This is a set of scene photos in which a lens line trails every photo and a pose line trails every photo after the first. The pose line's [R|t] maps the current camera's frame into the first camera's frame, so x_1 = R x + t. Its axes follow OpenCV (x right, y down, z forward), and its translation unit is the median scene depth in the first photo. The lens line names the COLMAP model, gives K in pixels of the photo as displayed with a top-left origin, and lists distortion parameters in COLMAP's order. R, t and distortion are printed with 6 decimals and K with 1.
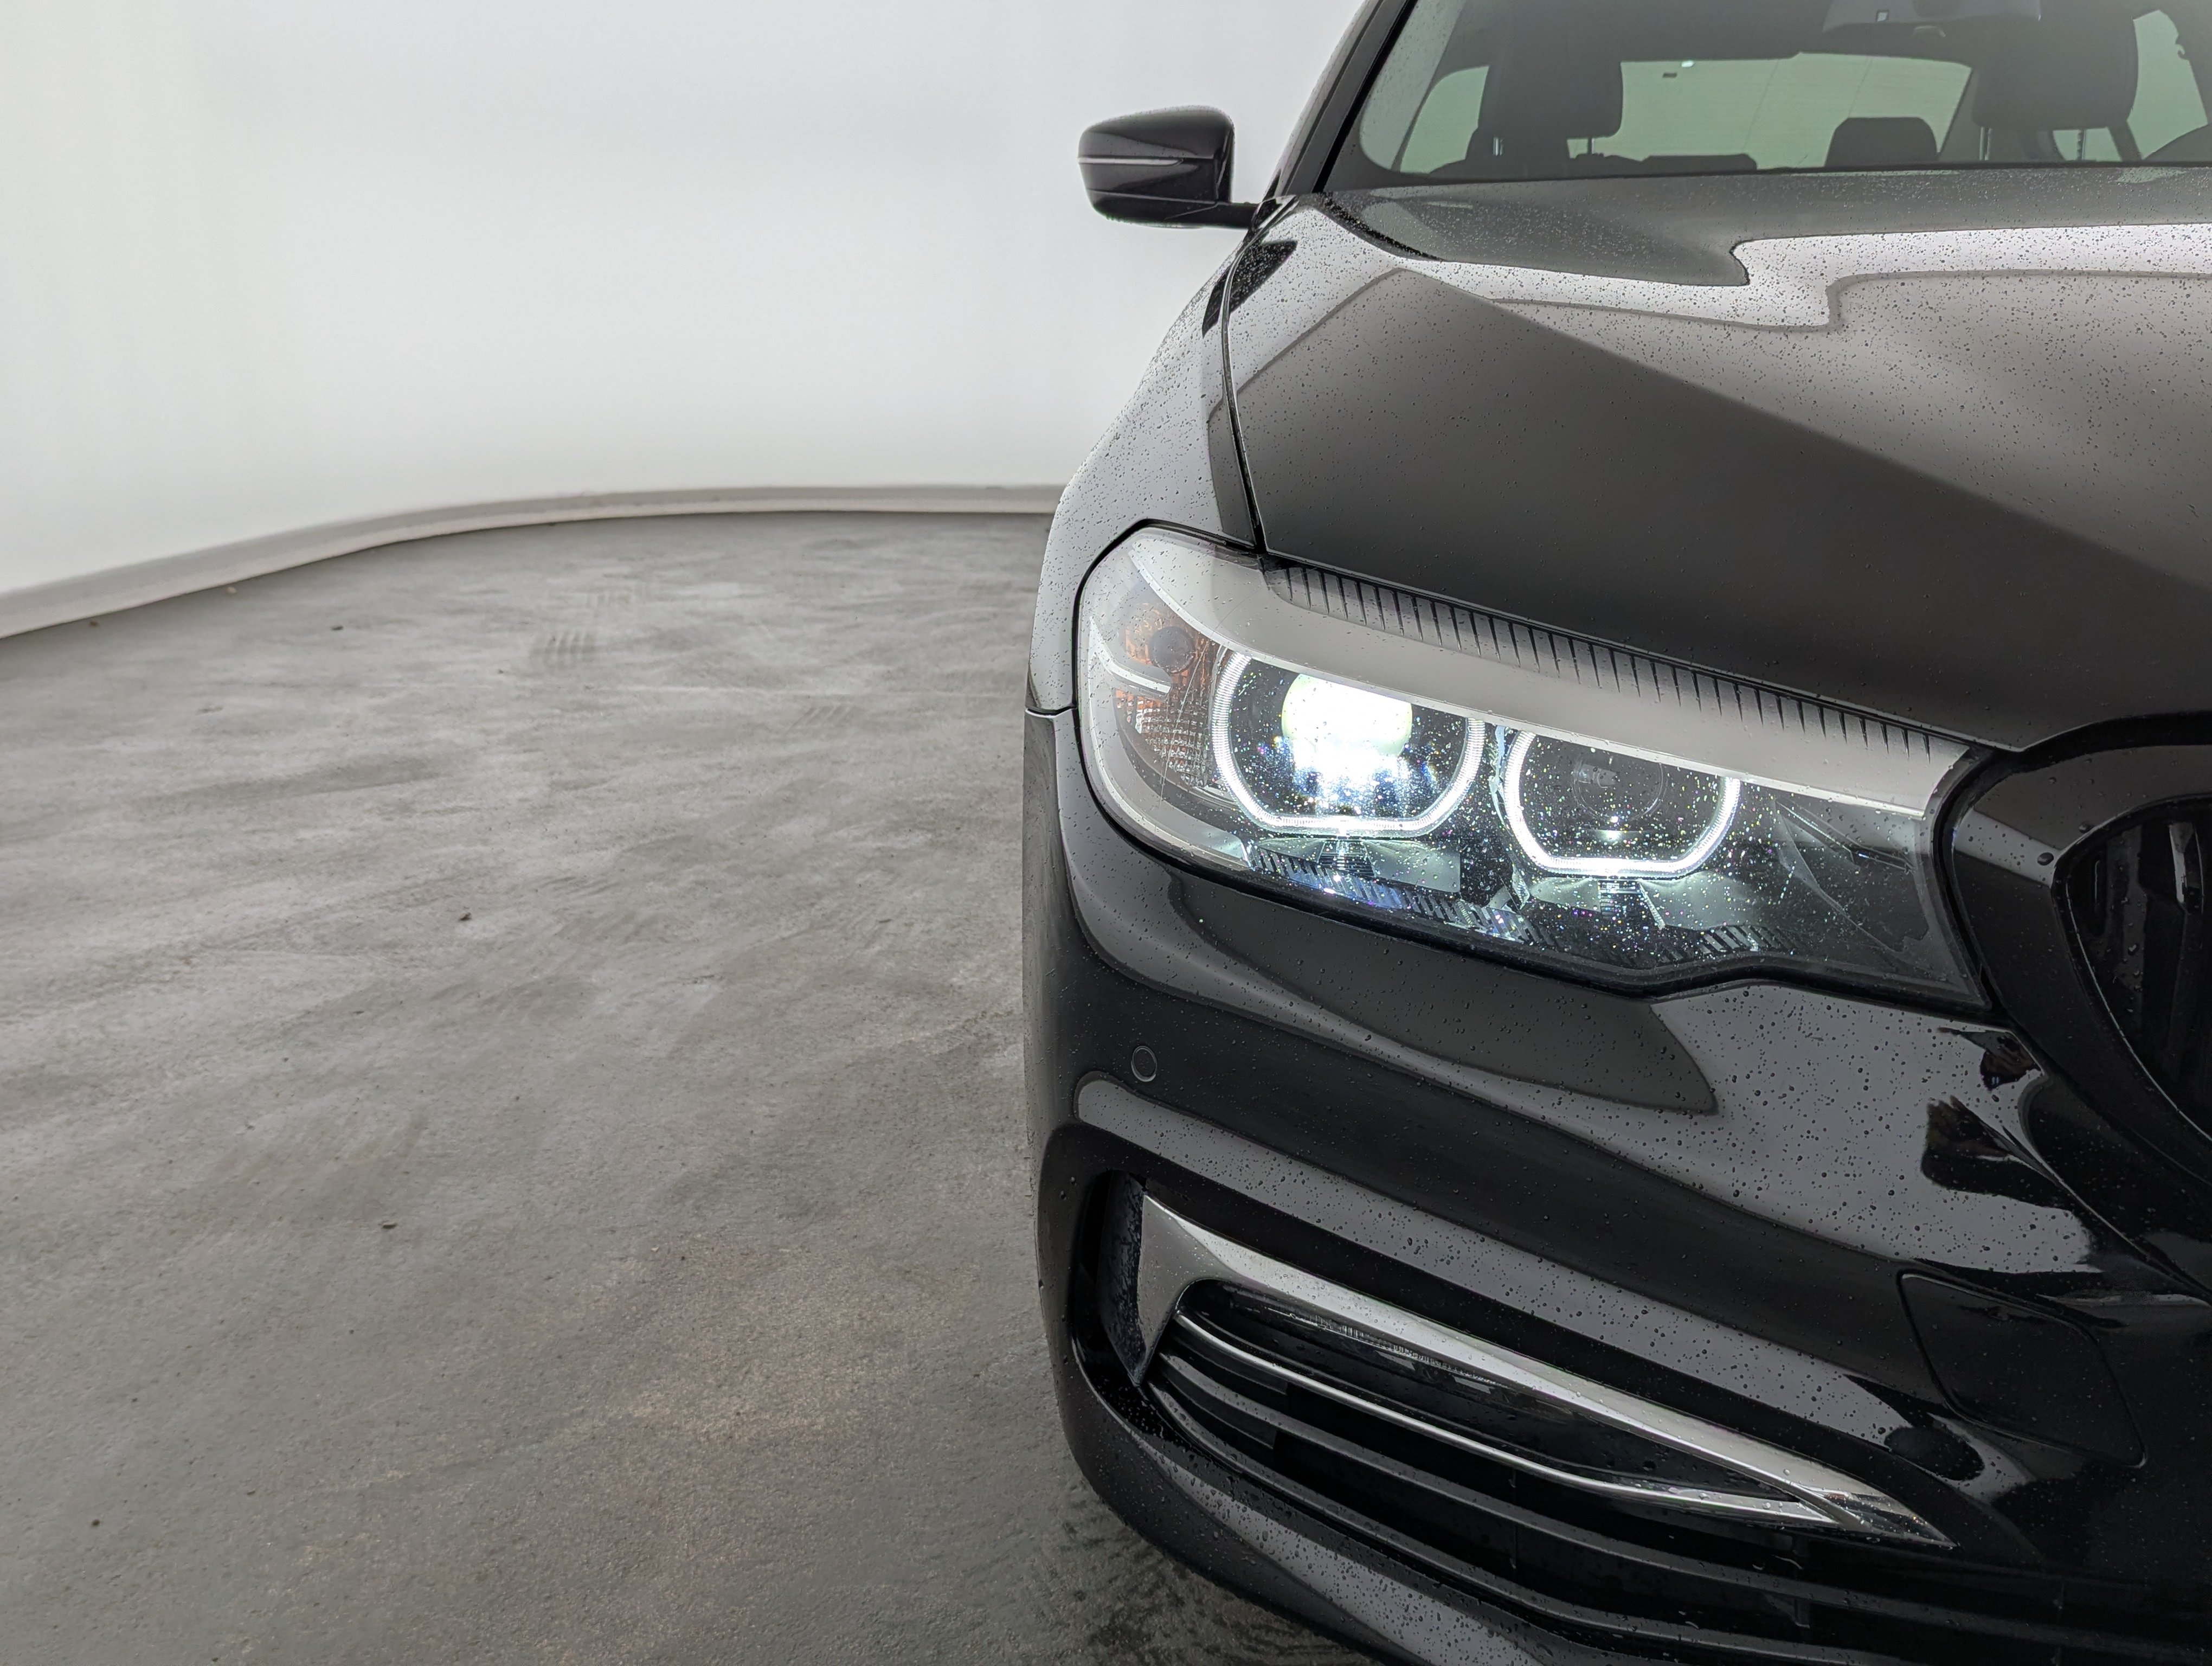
lens RADIAL K [[1841.4, 0, 1103.5], [0, 1841.4, 838.5], [0, 0, 1]] dist [0.029082, -0.020960]
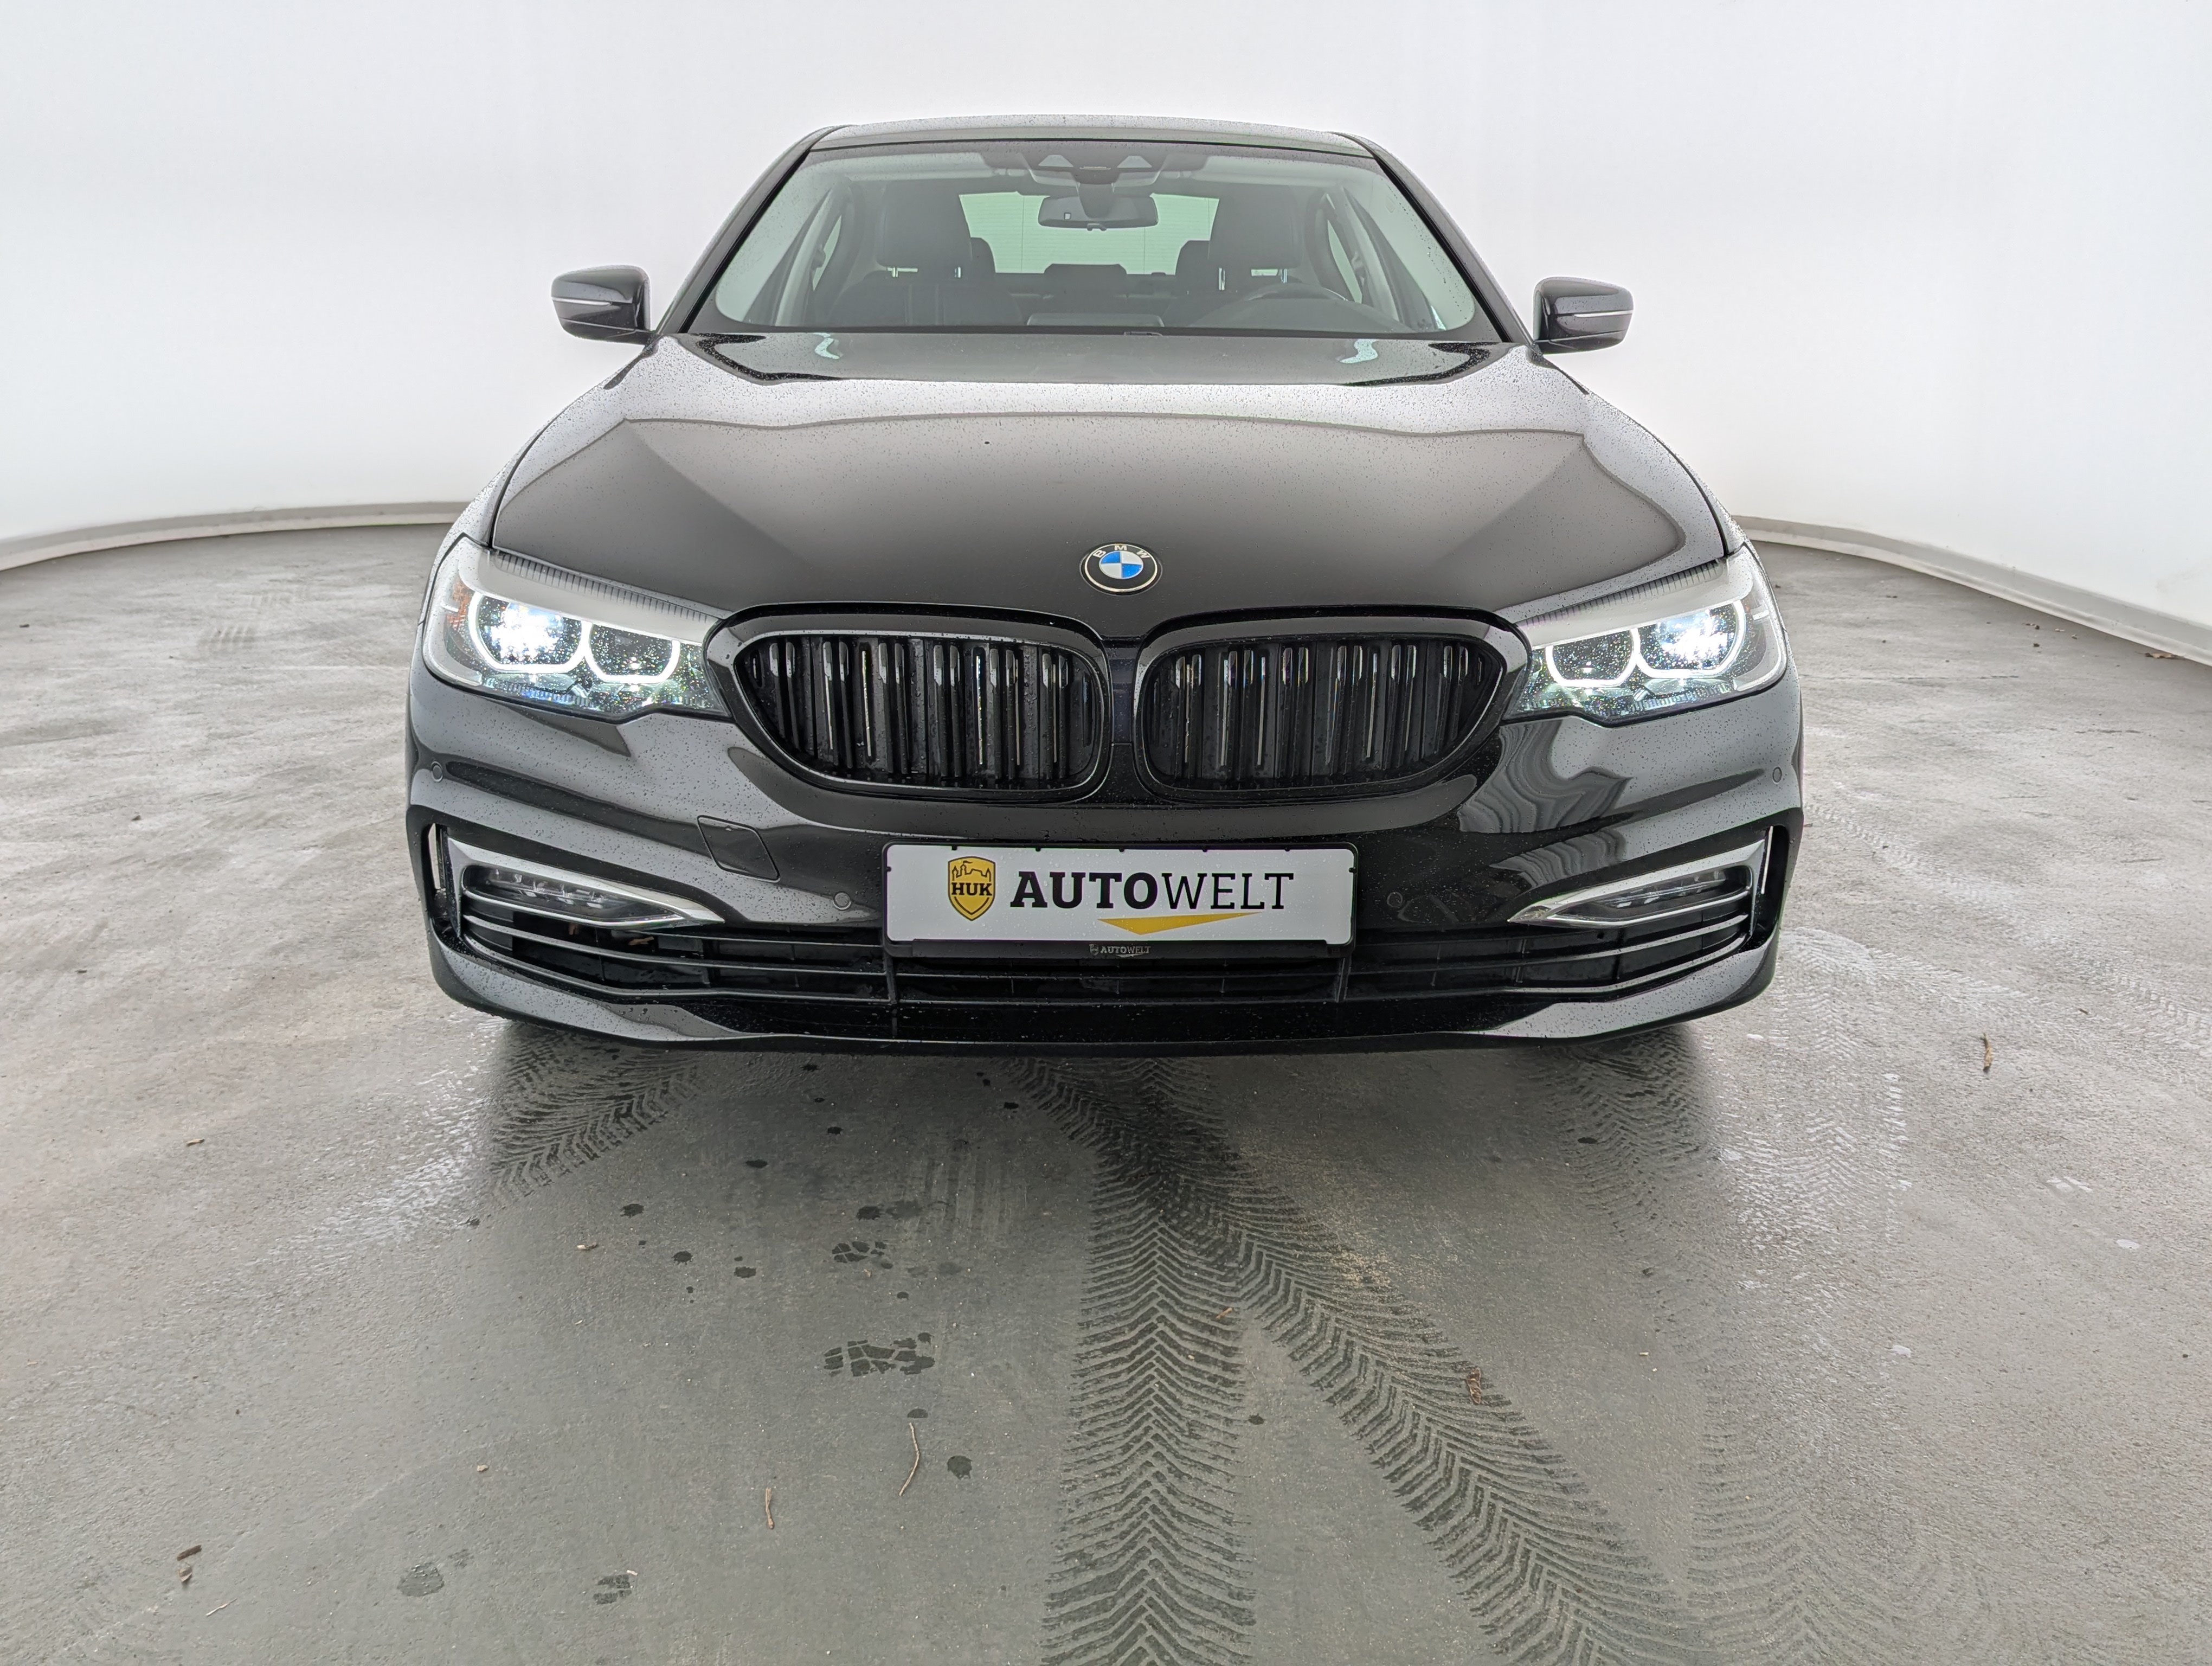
lens RADIAL K [[1841.4, 0, 1111.6], [0, 1841.4, 815.6], [0, 0, 1]] dist [0.029082, -0.020960]
pose [[0.989644, -0.026766, 0.141026, 0.169949], [0.029138, 0.999466, -0.014782, 0.075750], [-0.140555, 0.018738, 0.989896, -0.446400]]
